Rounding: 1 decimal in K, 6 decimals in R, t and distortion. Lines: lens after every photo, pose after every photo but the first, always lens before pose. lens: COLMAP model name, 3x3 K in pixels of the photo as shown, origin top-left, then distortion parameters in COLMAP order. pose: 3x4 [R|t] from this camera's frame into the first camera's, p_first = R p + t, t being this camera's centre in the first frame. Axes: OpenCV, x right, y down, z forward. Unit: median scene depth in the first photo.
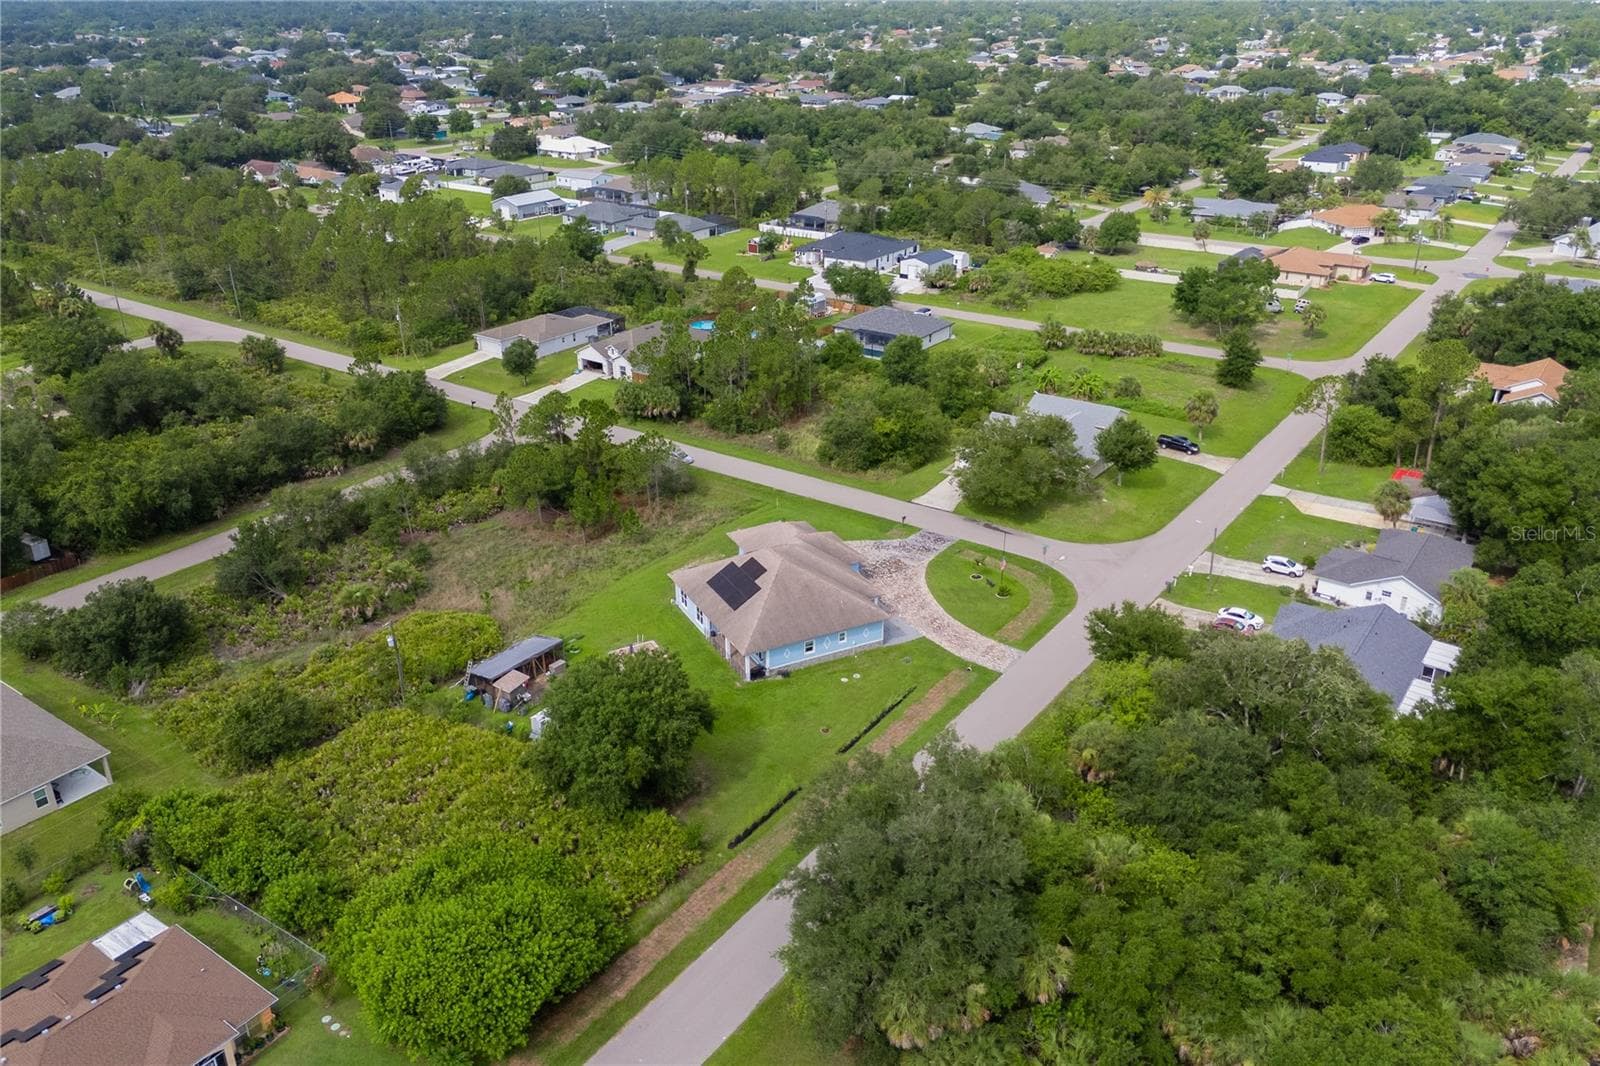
lens RADIAL K [[1221.1, 0, 800.0], [0, 1221.1, 533.0], [0, 0, 1]] dist [0.090542, -0.096073]
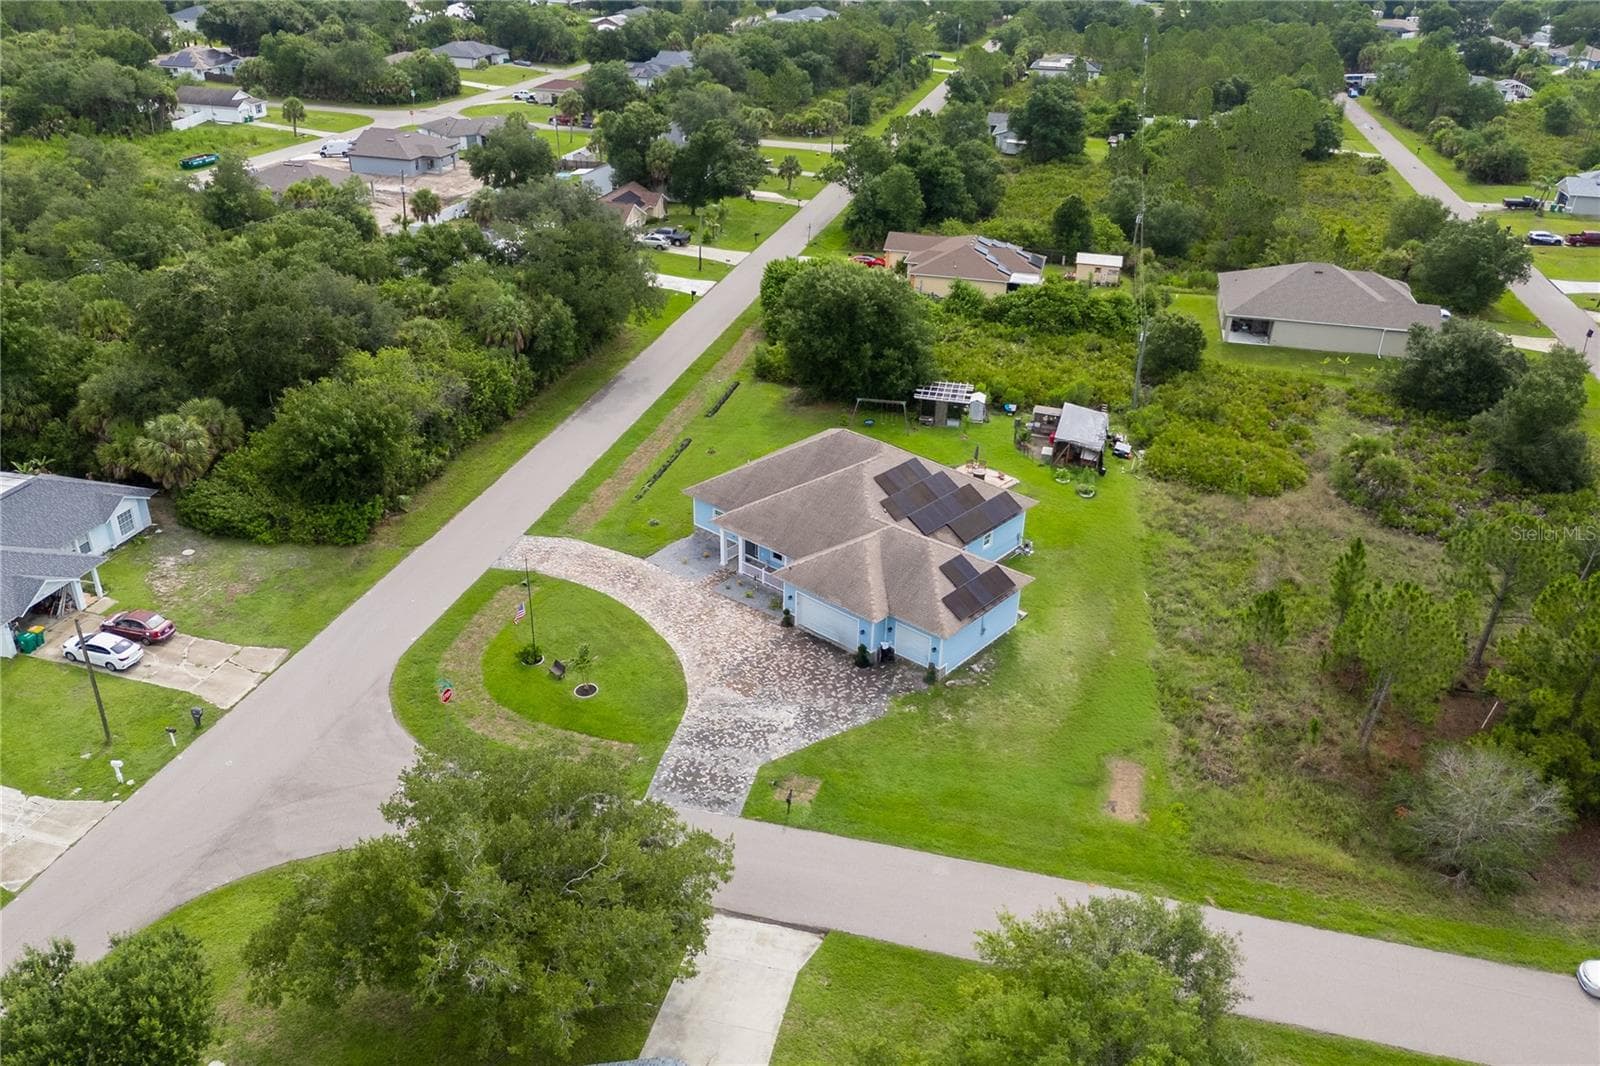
lens RADIAL K [[1221.1, 0, 800.0], [0, 1221.1, 533.0], [0, 0, 1]] dist [0.090542, -0.096073]
pose [[-0.928543, 0.150914, -0.339165, 0.209955], [-0.174455, 0.629070, 0.757520, -0.382635], [0.327679, 0.762559, -0.557791, 1.177666]]
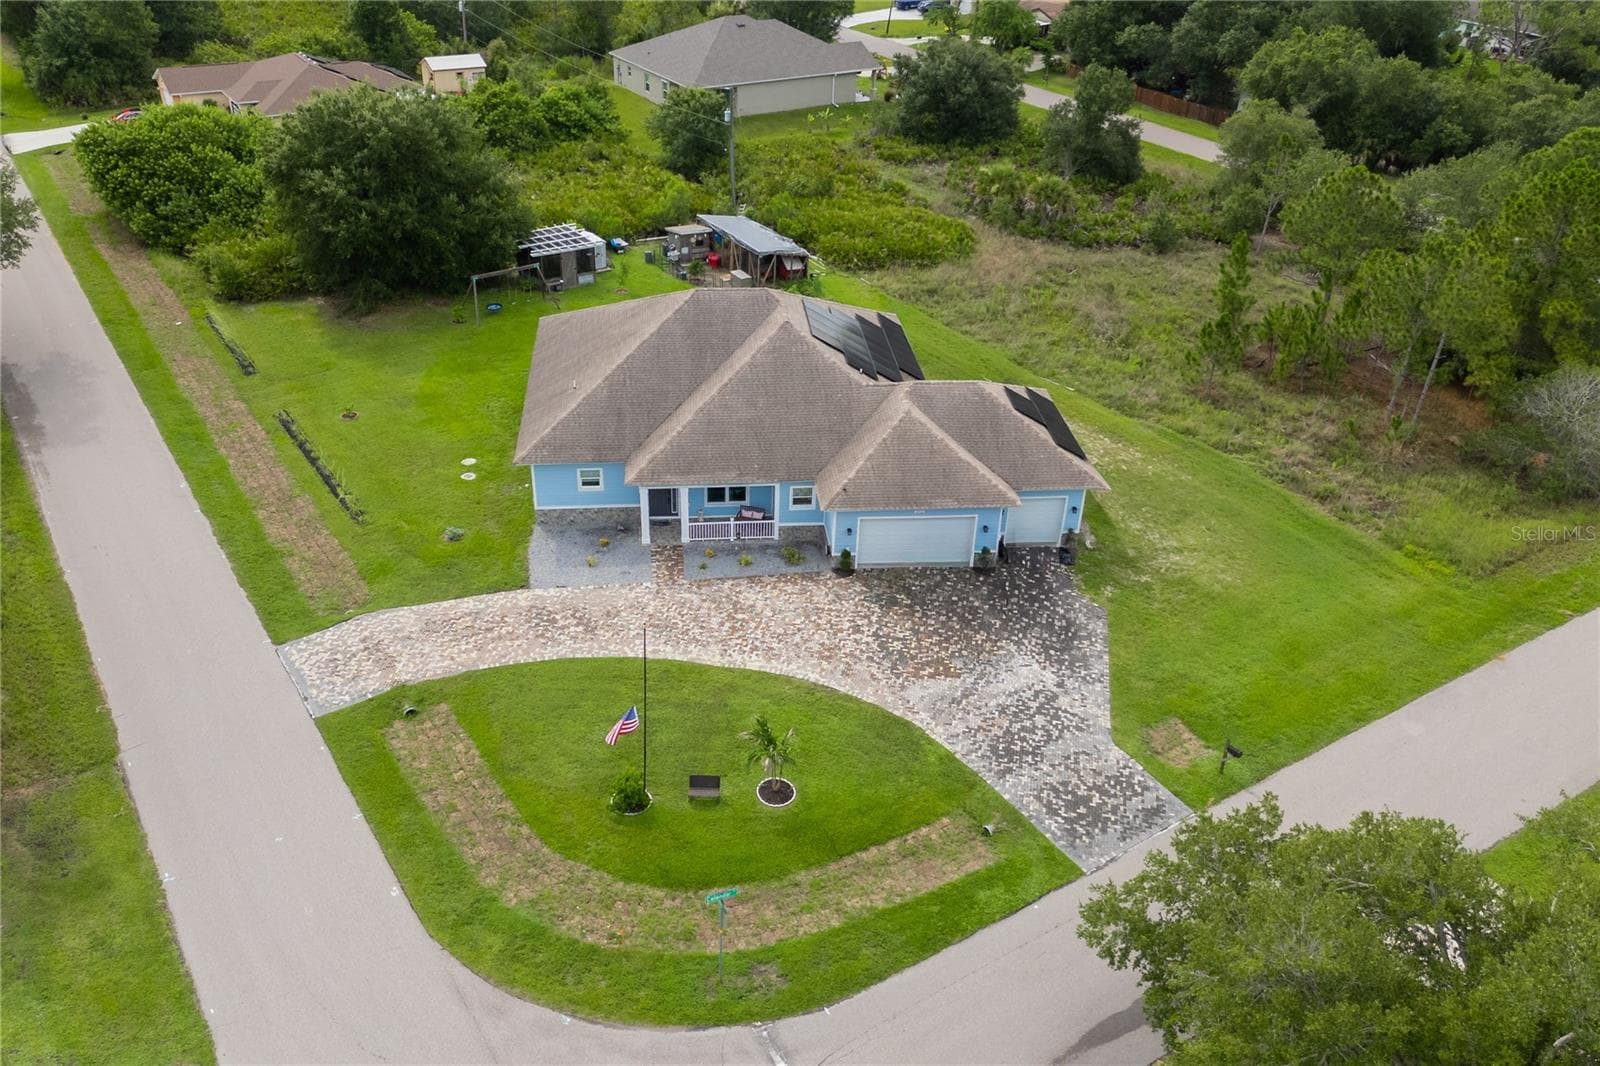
lens RADIAL K [[1316.9, 0, 800.0], [0, 1316.9, 533.0], [0, 0, 1]] dist [0.099049, -0.143349]
pose [[-0.359947, 0.473571, -0.803846, 0.347692], [-0.415195, 0.690267, 0.592574, -0.188994], [0.835495, 0.547048, -0.051835, 0.917706]]
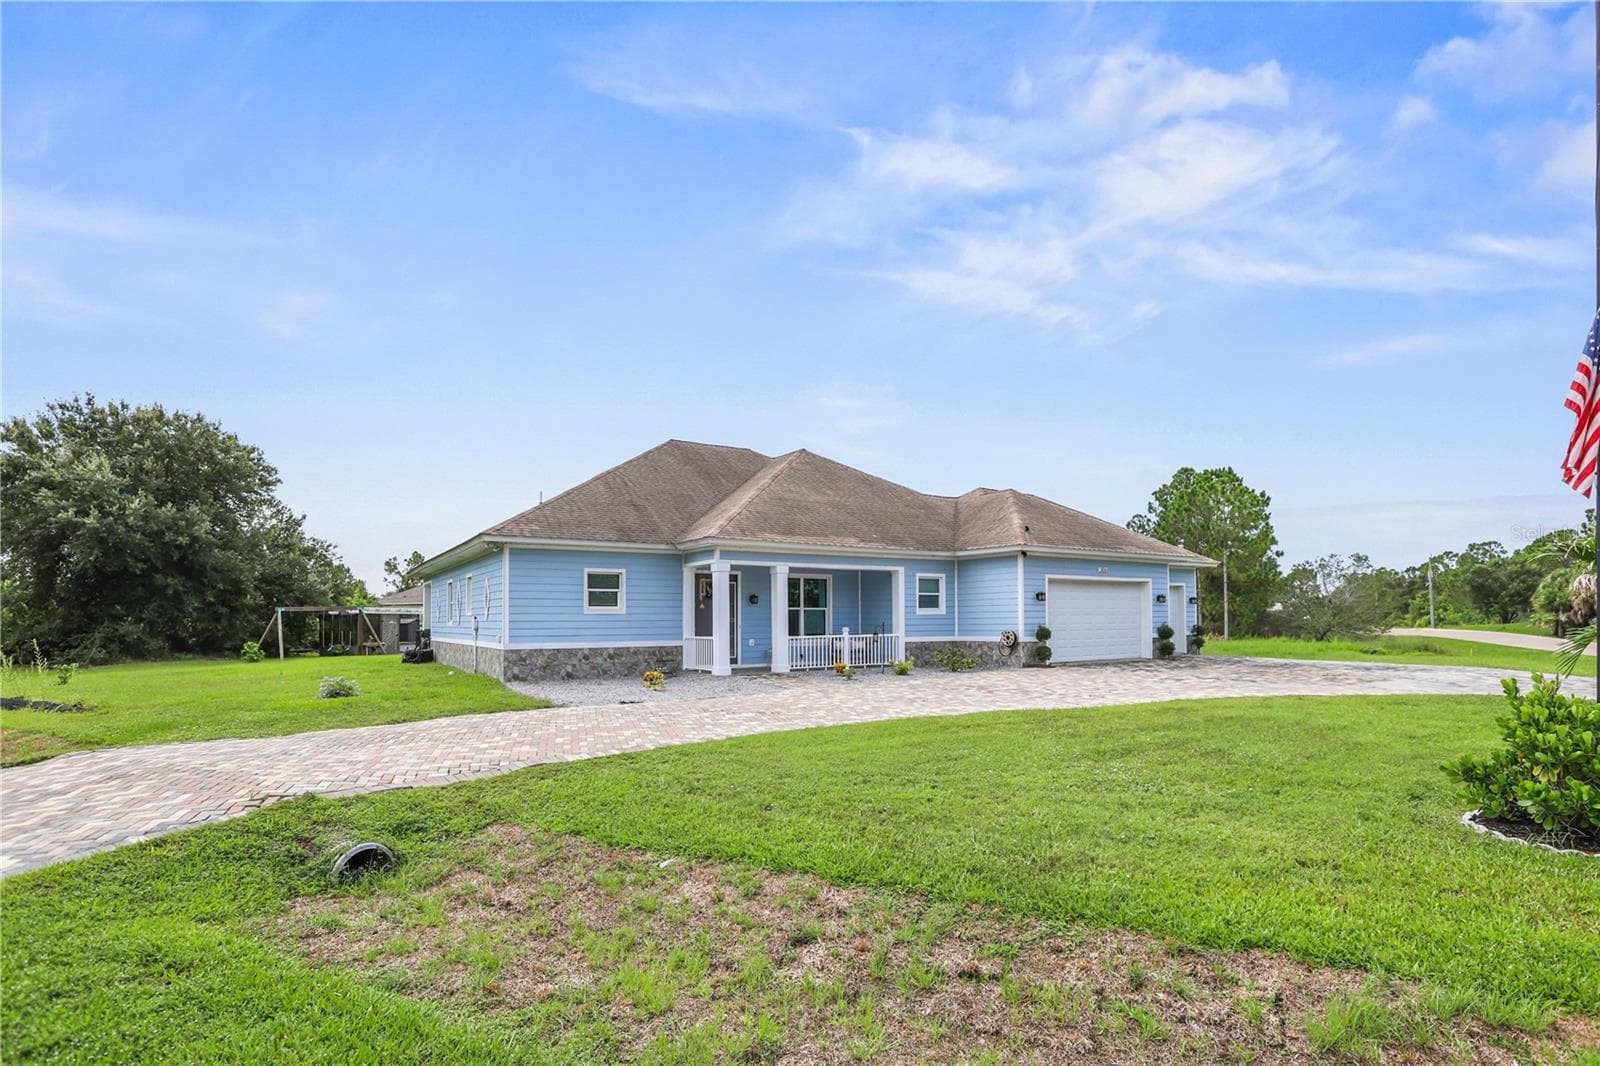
lens RADIAL K [[793.7, 0, 800.7], [0, 793.7, 561.1], [0, 0, 1]] dist [-0.011142, 0.000196]
pose [[0.103951, -0.084559, -0.990981, 0.186653], [-0.402555, 0.907541, -0.119666, 0.055706], [0.909475, 0.411363, 0.060300, 0.857028]]
